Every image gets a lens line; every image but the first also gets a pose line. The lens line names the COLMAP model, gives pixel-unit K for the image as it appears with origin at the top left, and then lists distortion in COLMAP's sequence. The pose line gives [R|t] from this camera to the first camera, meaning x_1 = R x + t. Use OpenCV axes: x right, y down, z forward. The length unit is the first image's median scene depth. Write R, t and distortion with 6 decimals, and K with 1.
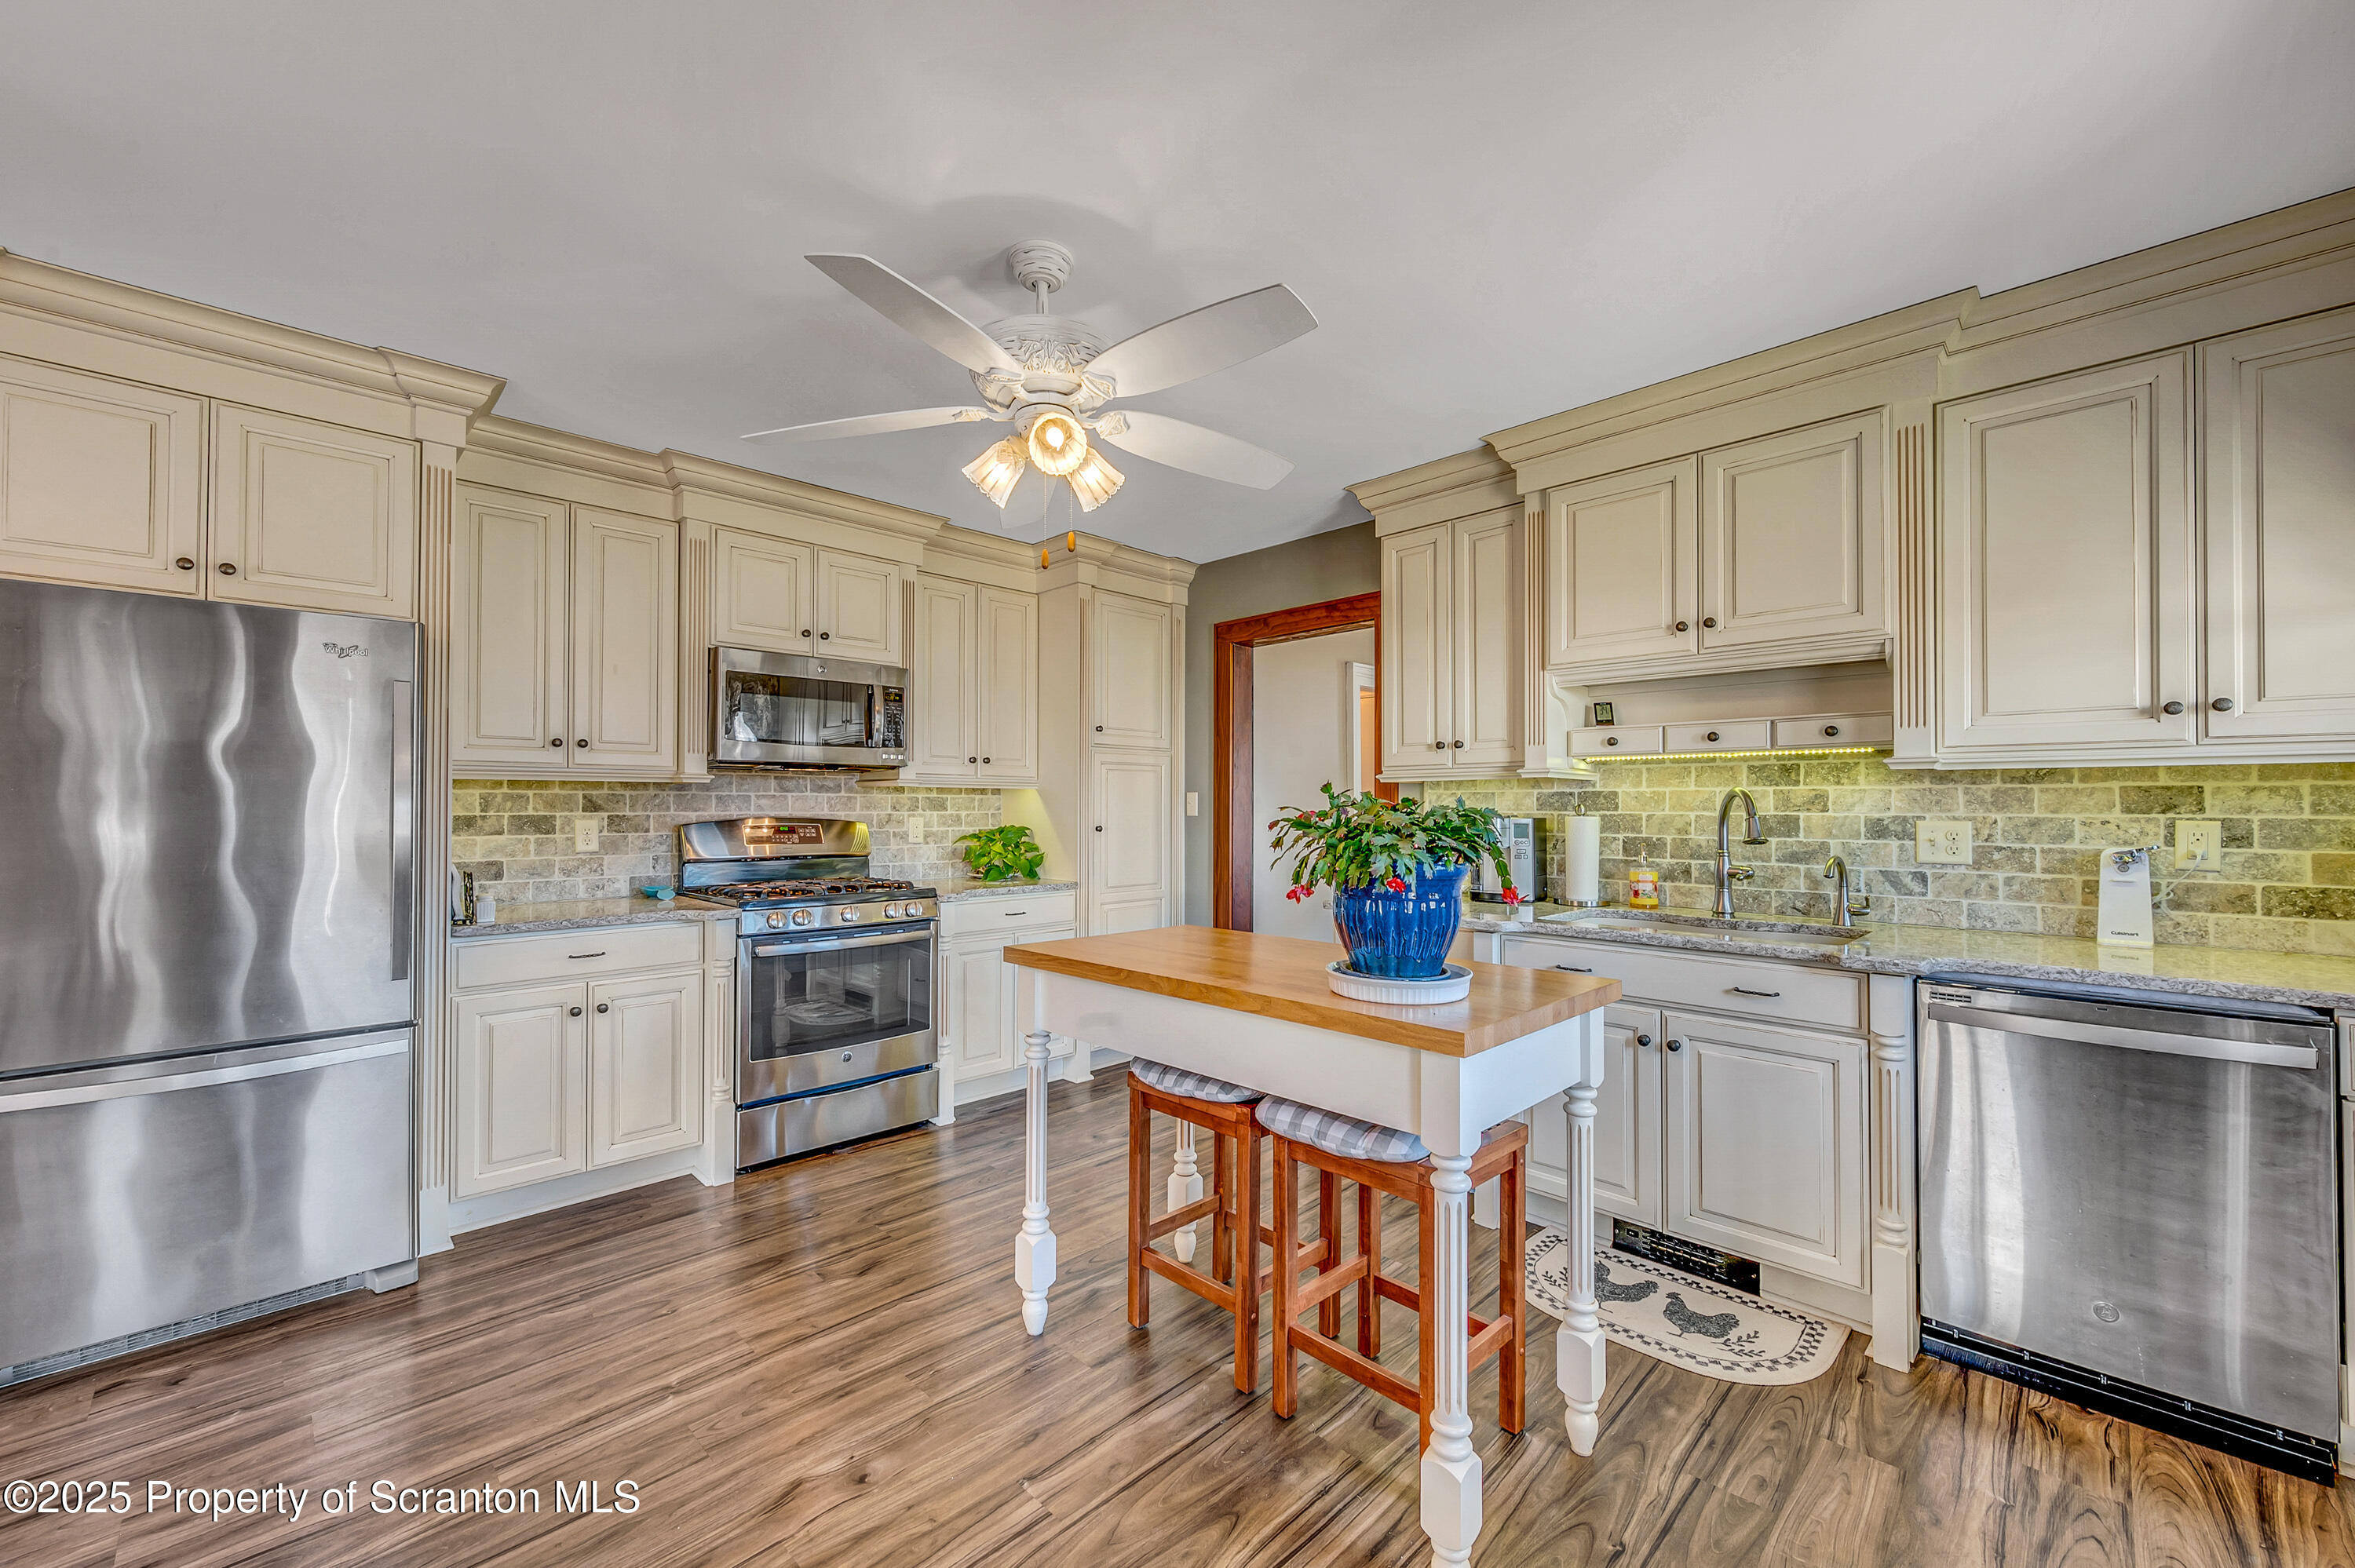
lens RADIAL K [[945.6, 0, 1204.2], [0, 945.6, 778.9], [0, 0, 1]] dist [-0.001024, 0.000478]
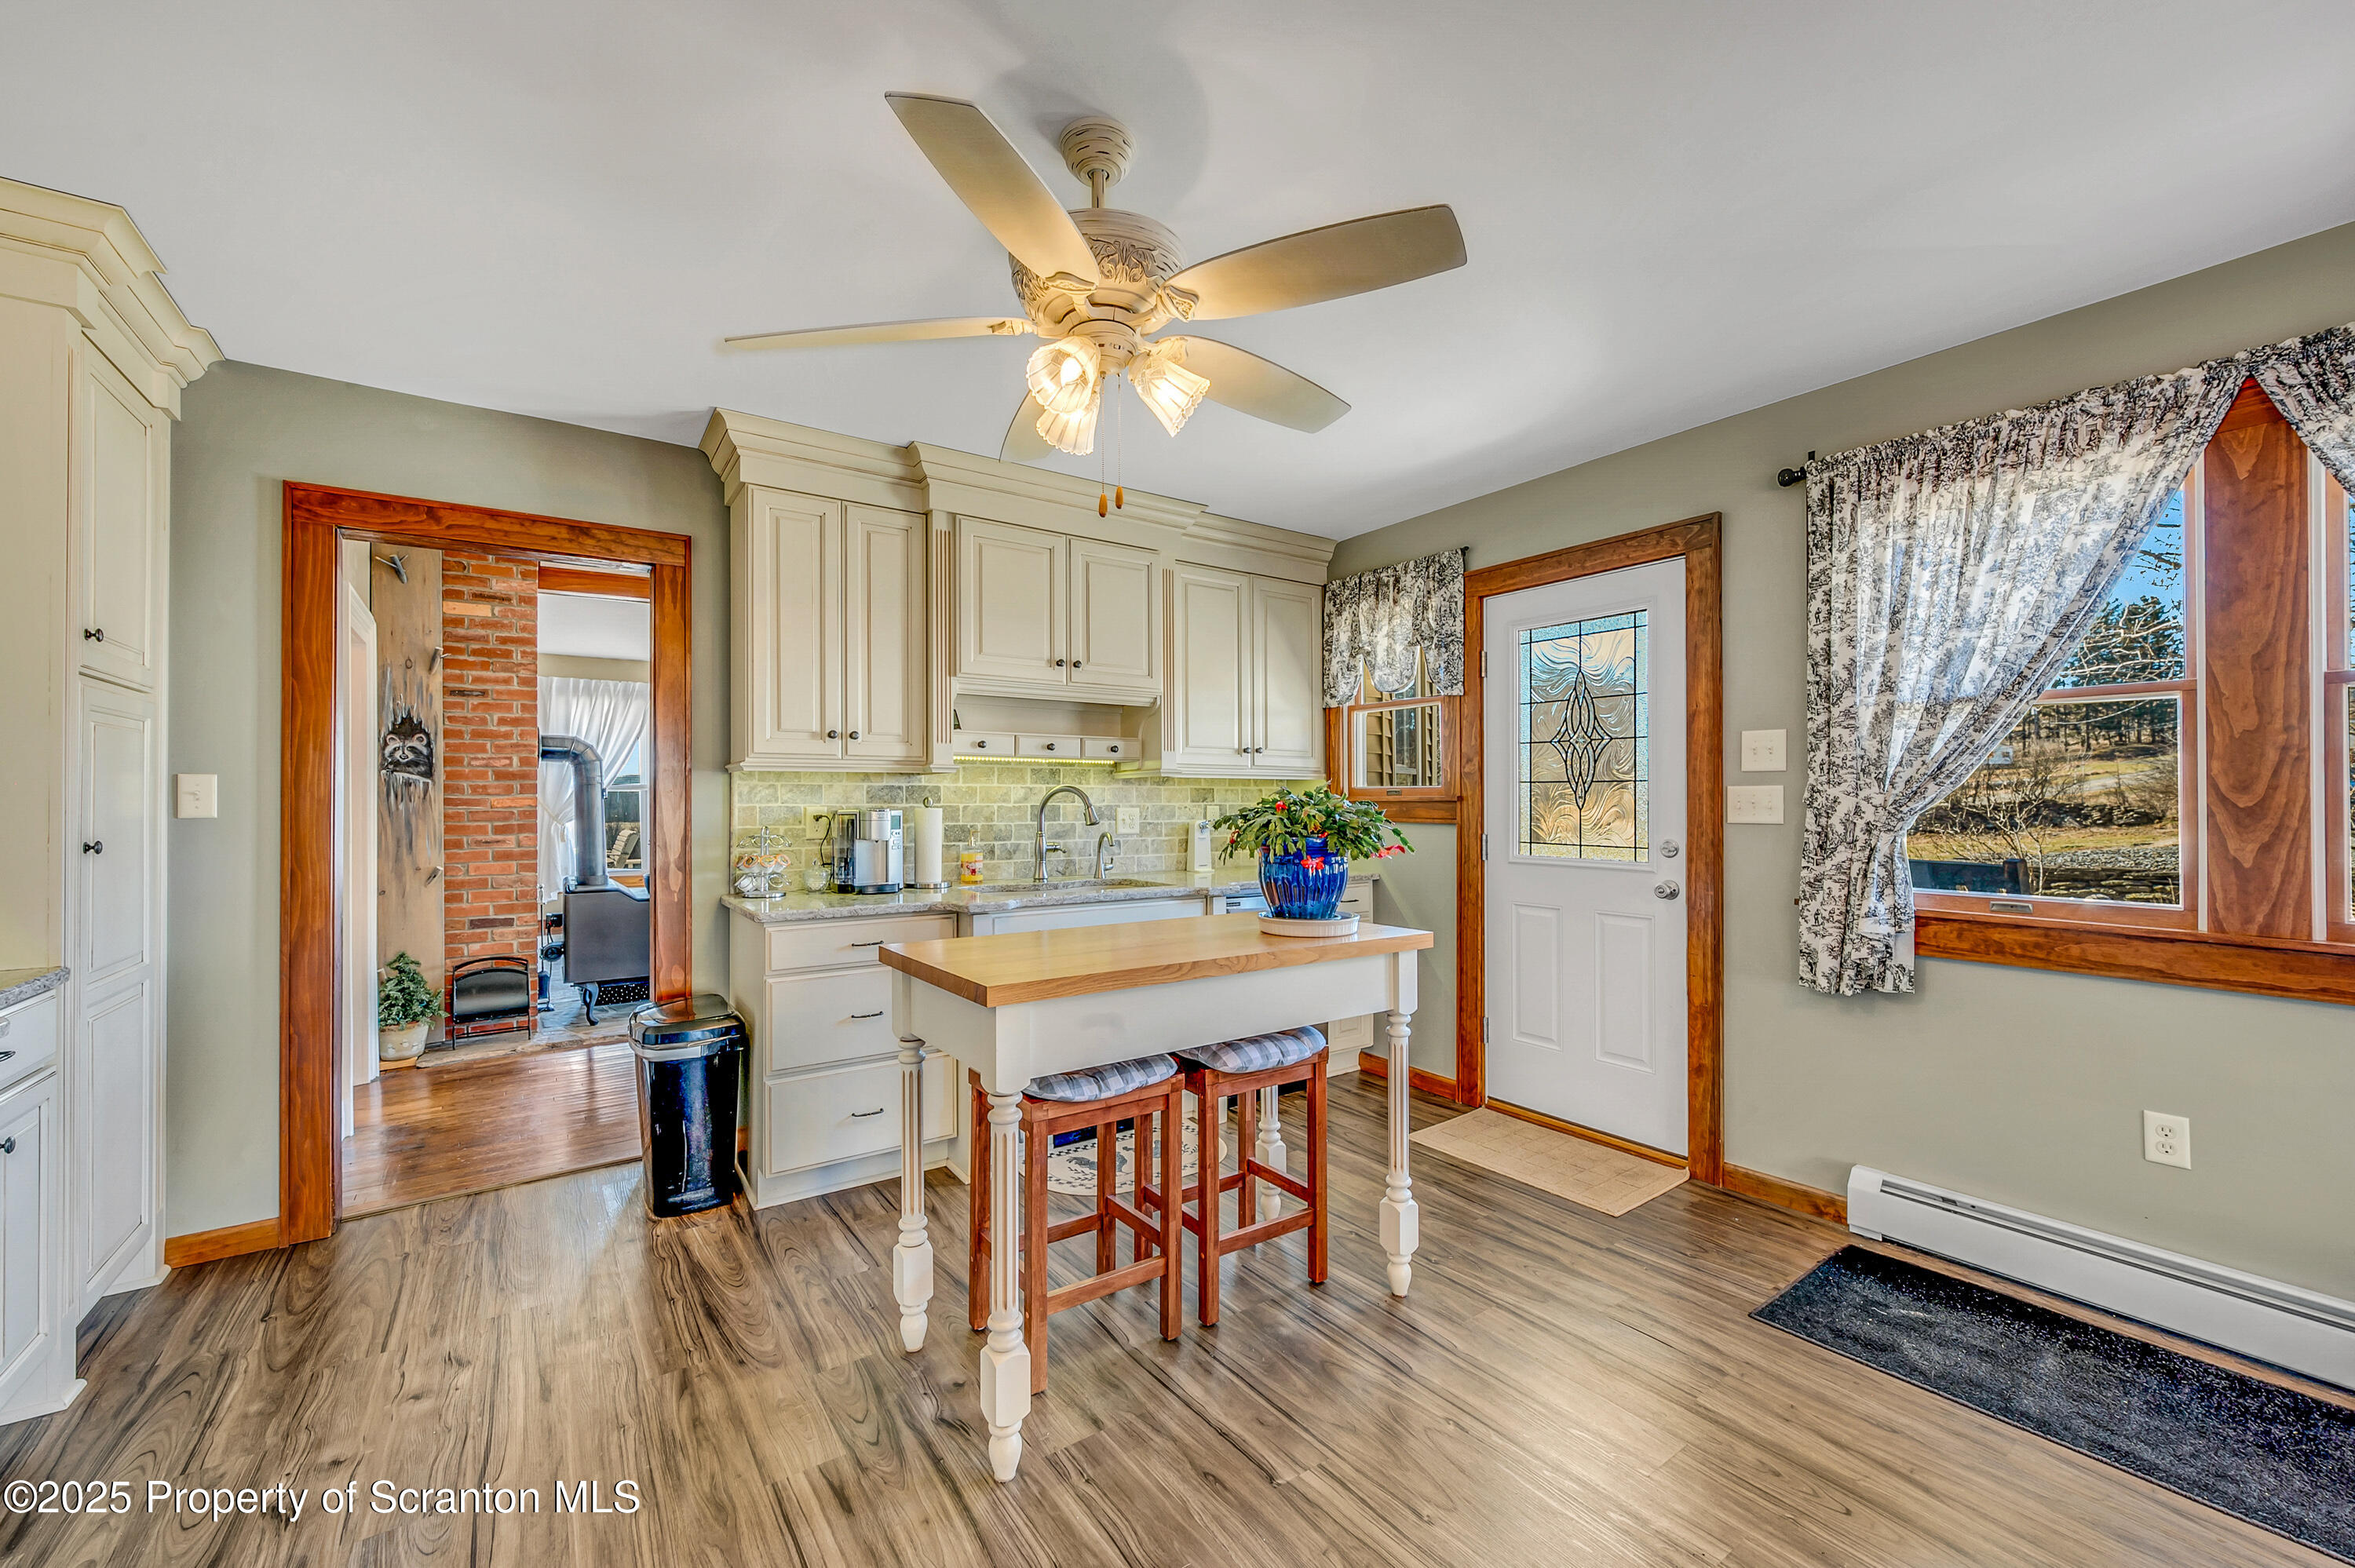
lens RADIAL K [[926.0, 0, 1197.8], [0, 926.0, 784.9], [0, 0, 1]] dist [0.000178, 0.000118]
pose [[0.164672, 0.014892, 0.986236, -0.743626], [-0.027280, 0.999572, -0.010539, 0.017896], [-0.985971, -0.025169, 0.165008, 0.597528]]
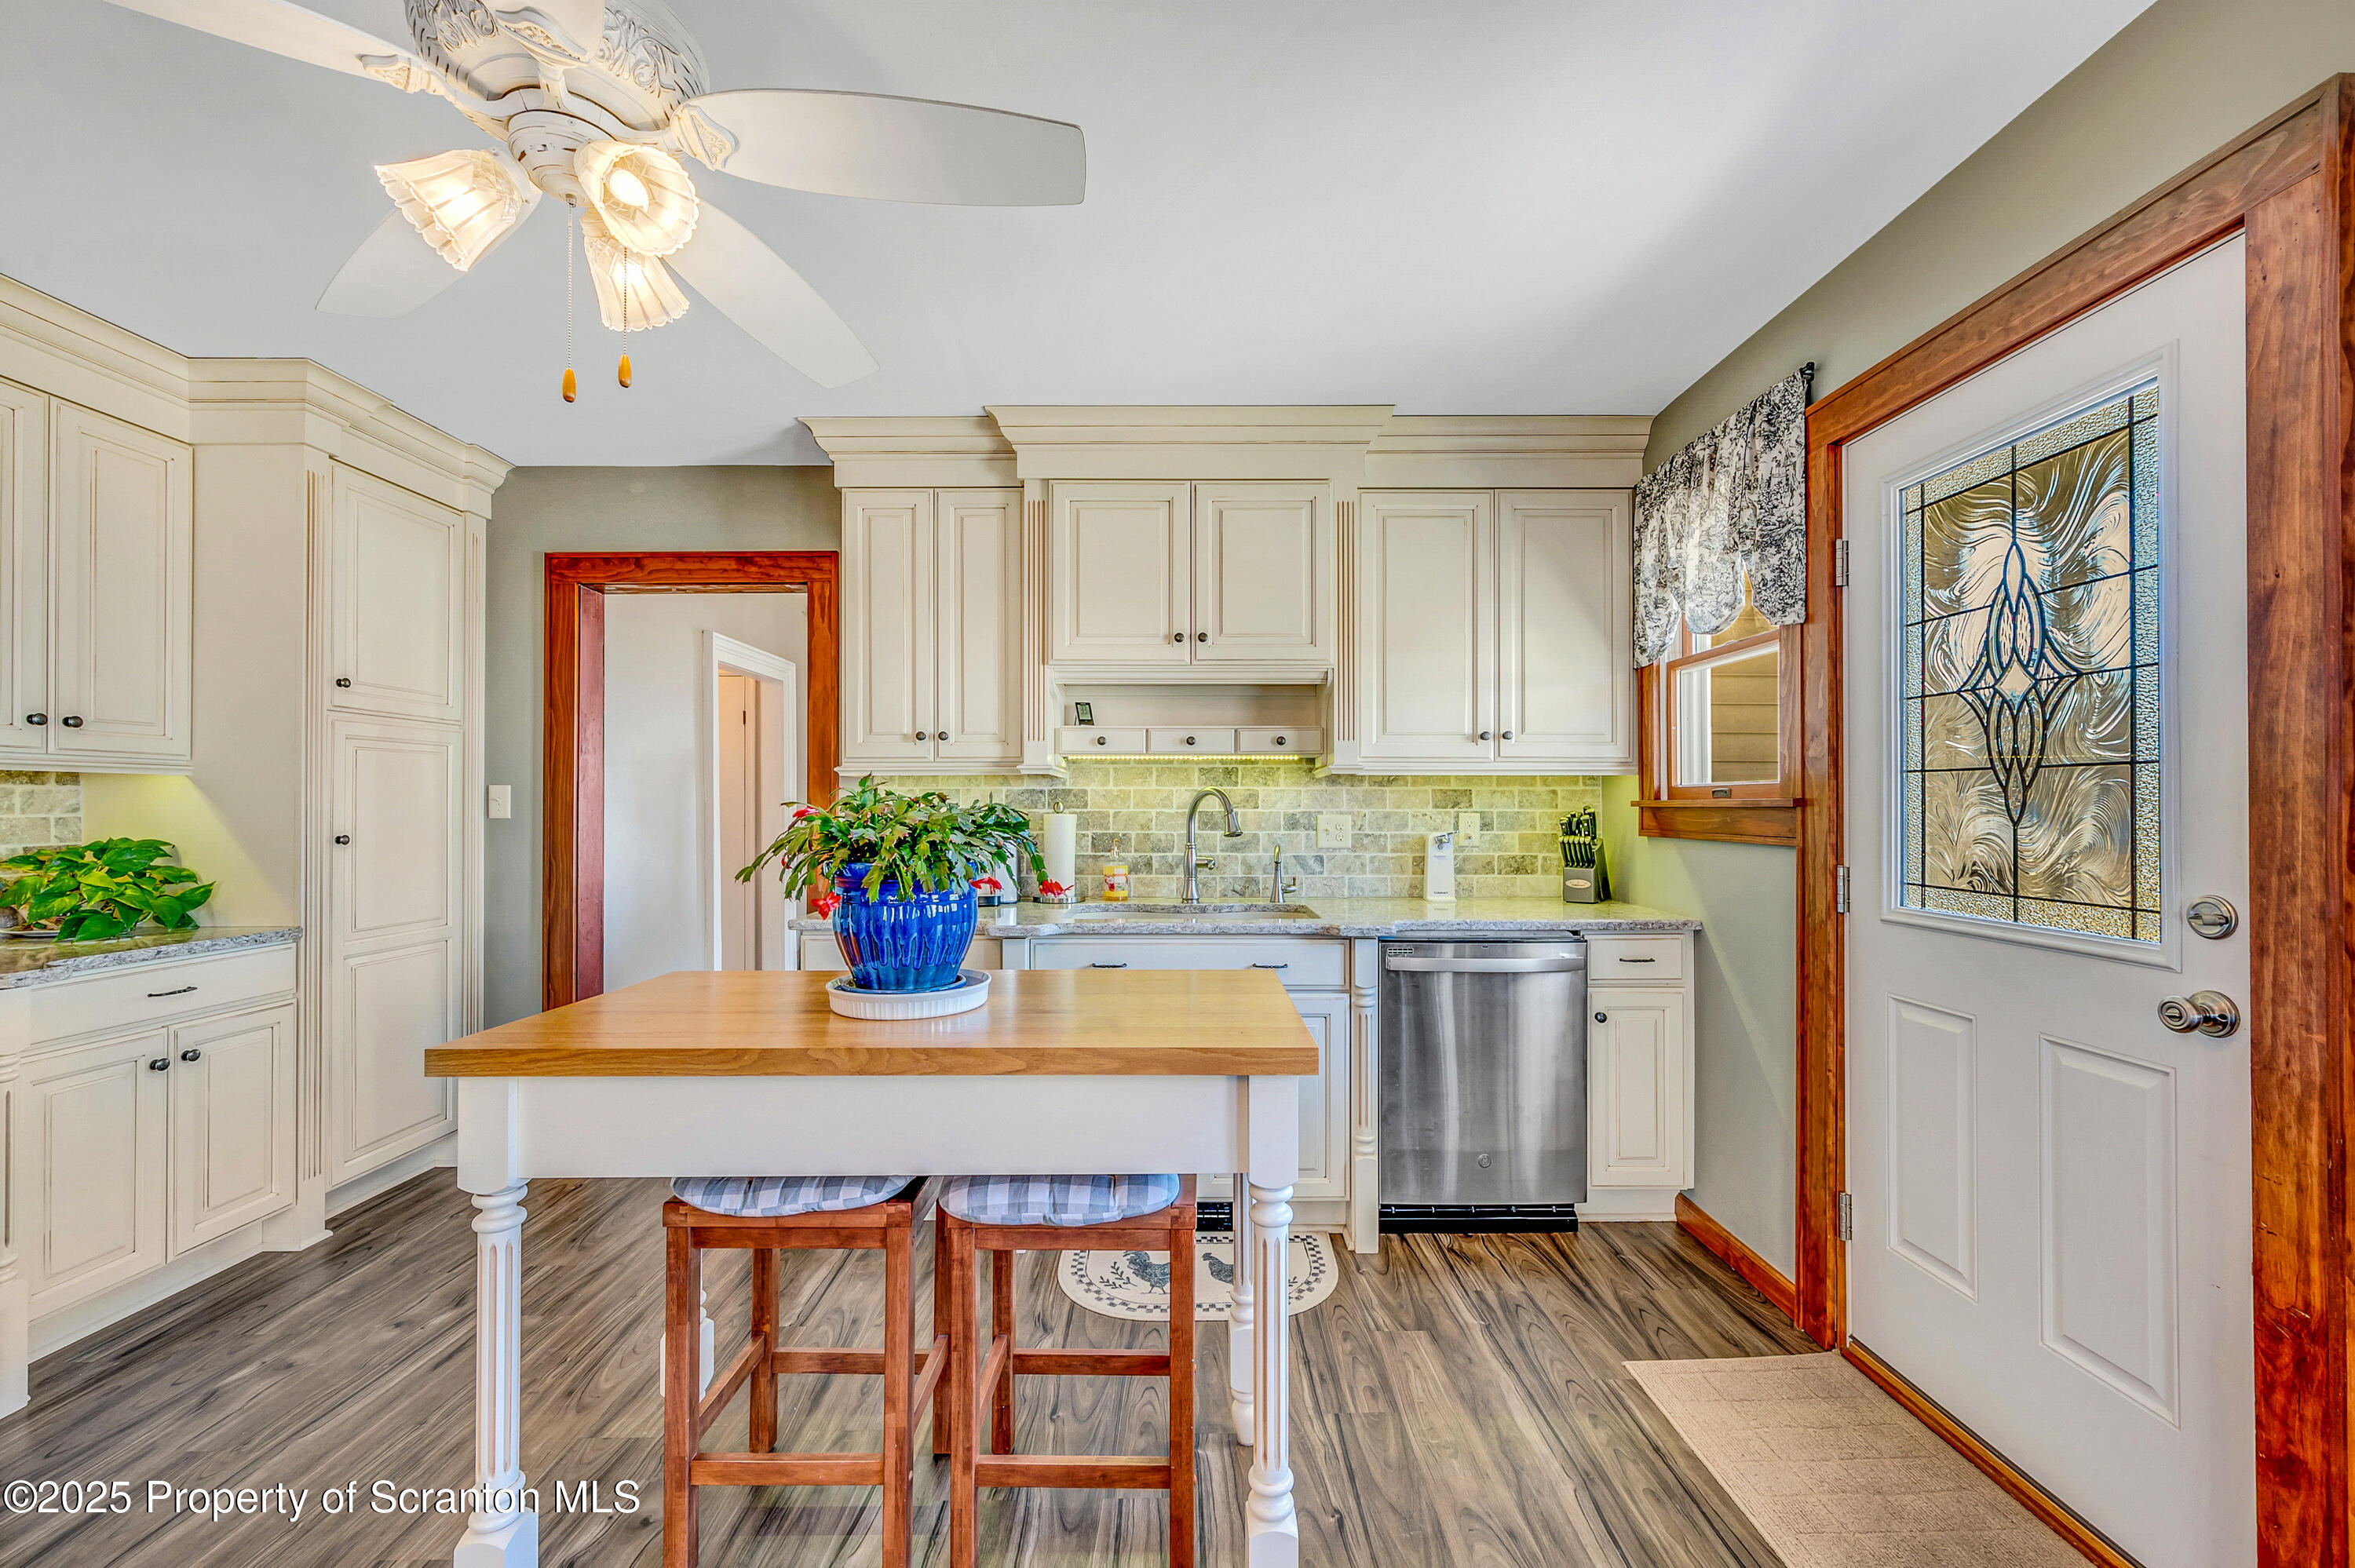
lens RADIAL K [[926.8, 0, 1201.3], [0, 926.8, 791.0], [0, 0, 1]] dist [0.000857, 0.000404]
pose [[0.703227, 0.009821, 0.710898, -0.232445], [-0.018987, 0.999807, 0.004970, 0.008770], [-0.710712, -0.016993, 0.703278, 0.234372]]
